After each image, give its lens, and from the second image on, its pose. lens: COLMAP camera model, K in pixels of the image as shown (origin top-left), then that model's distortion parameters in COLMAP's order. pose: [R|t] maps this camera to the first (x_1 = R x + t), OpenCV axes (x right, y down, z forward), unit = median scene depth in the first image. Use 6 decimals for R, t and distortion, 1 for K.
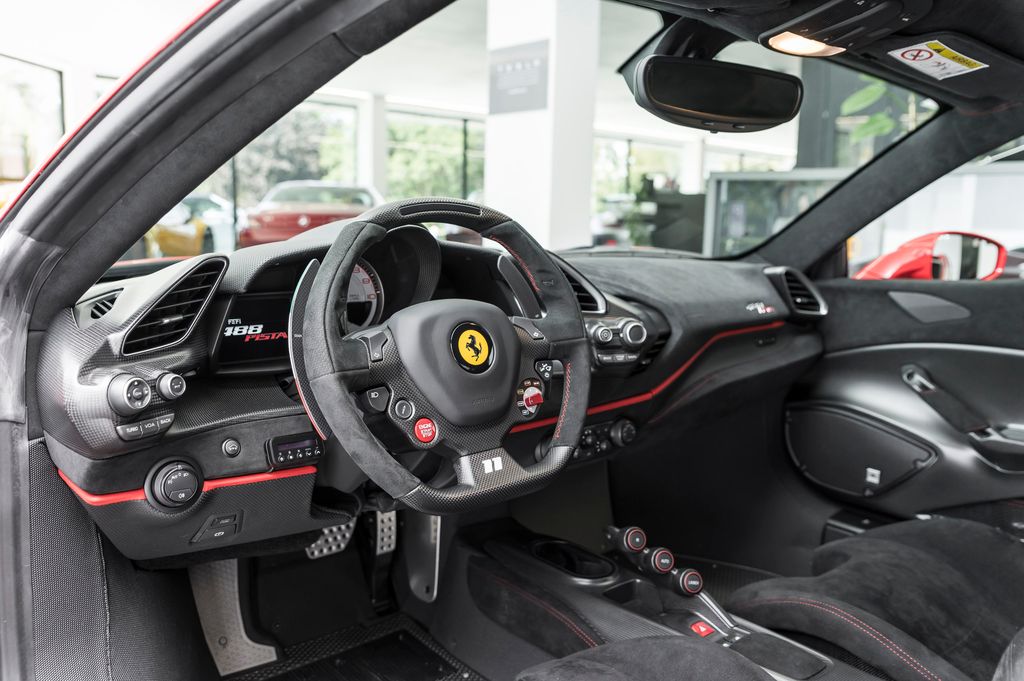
lens RADIAL K [[809.4, 0, 521.4], [0, 809.4, 342.4], [0, 0, 1]] dist [-0.039166, 0.001463]
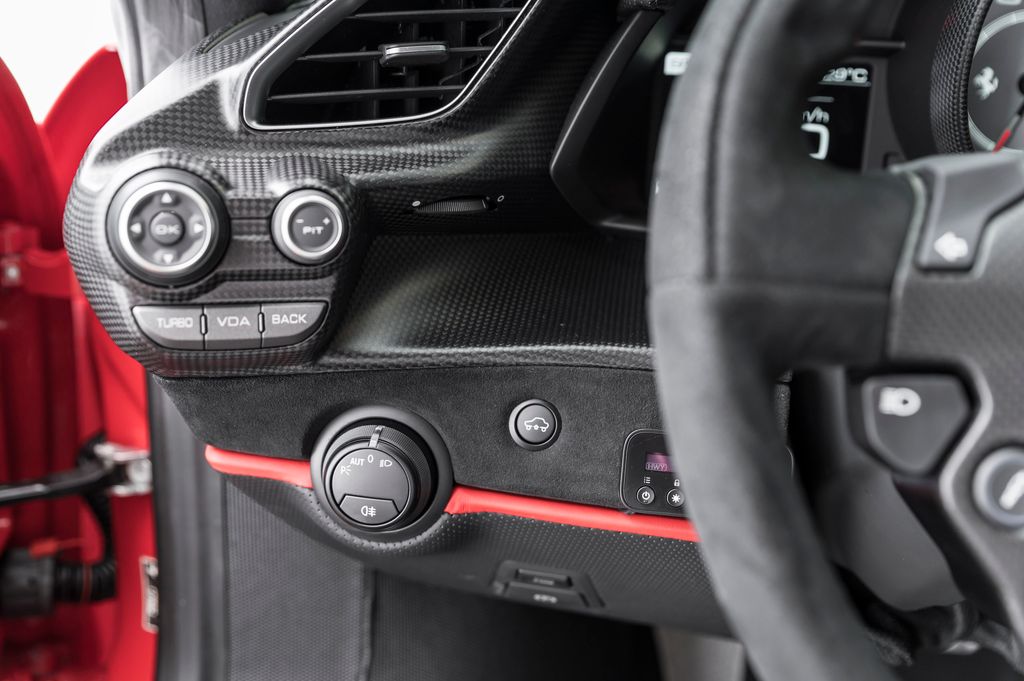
lens RADIAL K [[1032.6, 0, 514.1], [0, 1032.6, 333.3], [0, 0, 1]] dist [-0.042344, 0.000000]
pose [[0.672226, 0.237235, -0.701308, -0.036801], [-0.145003, 0.971112, 0.189513, 0.000810], [0.726007, -0.025703, 0.687206, 0.590865]]
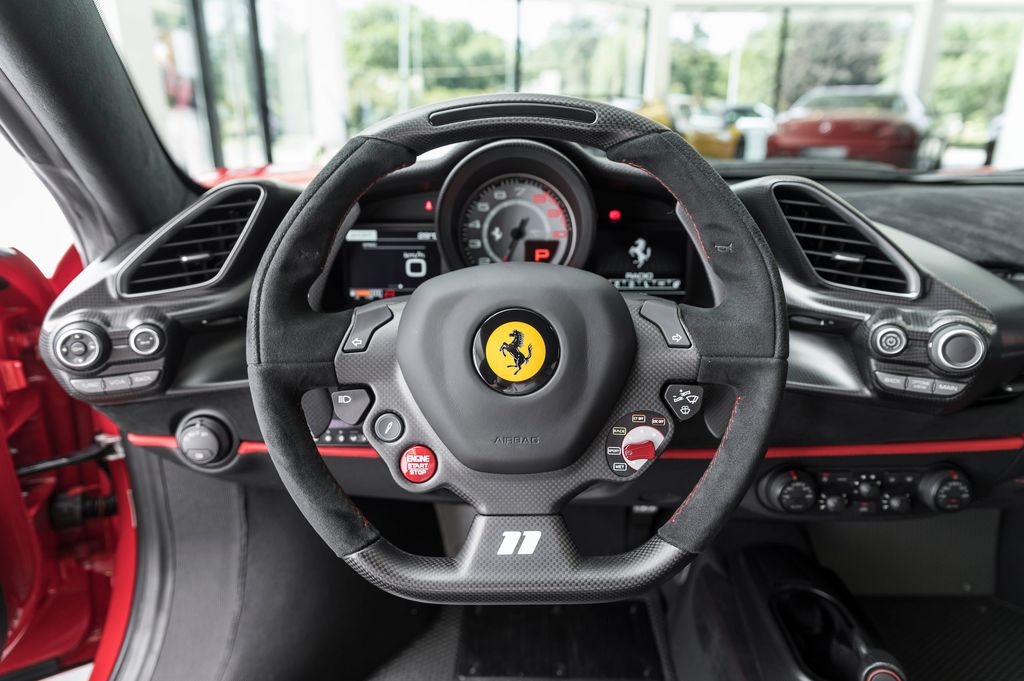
lens RADIAL K [[662.6, 0, 500.1], [0, 662.6, 342.2], [0, 0, 1]] dist [-0.025785, 0.009589]
pose [[0.751269, 0.193396, -0.631026, 0.222097], [-0.086975, 0.976777, 0.195813, -0.088184], [0.654240, -0.092224, 0.750642, 0.567930]]
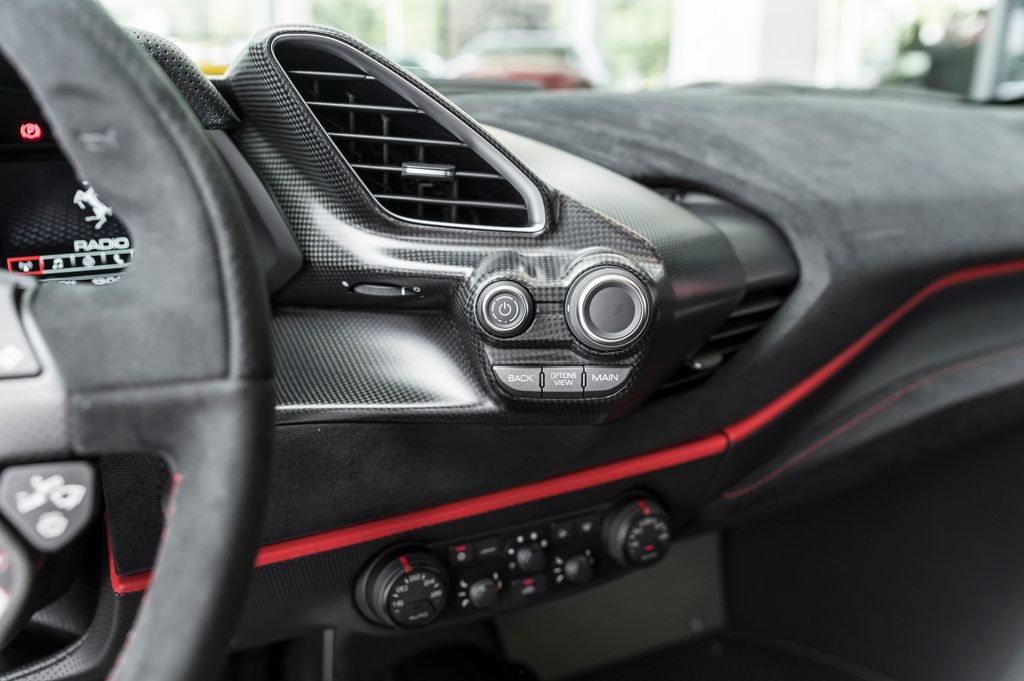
lens RADIAL K [[871.5, 0, 494.8], [0, 871.5, 347.9], [0, 0, 1]] dist [-0.047558, 0.006717]
pose [[0.959037, 0.072796, -0.273768, 0.228191], [-0.030786, 0.987477, 0.154728, -0.055145], [0.281603, -0.139962, 0.949268, 0.800593]]
